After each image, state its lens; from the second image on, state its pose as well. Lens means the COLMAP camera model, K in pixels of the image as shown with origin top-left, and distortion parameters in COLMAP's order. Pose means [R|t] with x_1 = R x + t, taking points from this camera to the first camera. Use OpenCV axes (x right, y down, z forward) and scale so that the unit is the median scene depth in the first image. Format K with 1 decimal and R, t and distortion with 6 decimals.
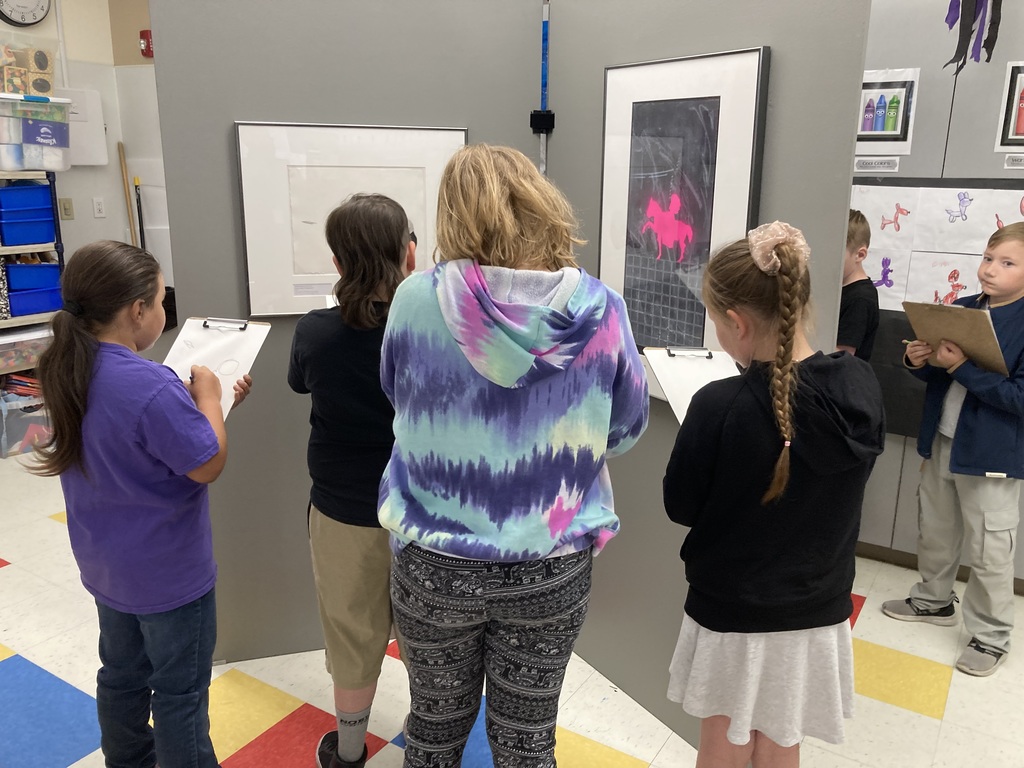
lens RADIAL K [[820.7, 0, 511.5], [0, 820.7, 377.0], [0, 0, 1]] dist [-0.000198, -0.002260]
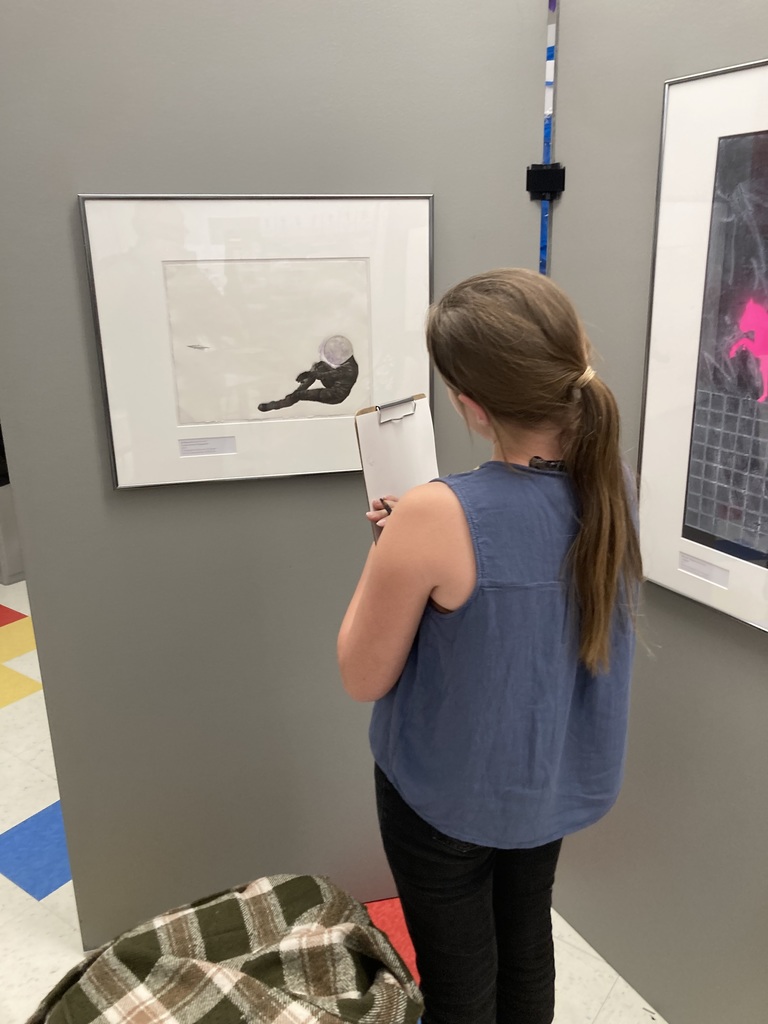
lens RADIAL K [[820.7, 0, 387.3], [0, 820.7, 518.0], [0, 0, 1]] dist [-0.000198, -0.002260]
pose [[0.997909, -0.009986, -0.063862, -0.053091], [0.014048, 0.997884, 0.063479, -0.091139], [0.063093, -0.064244, 0.995938, 0.341048]]
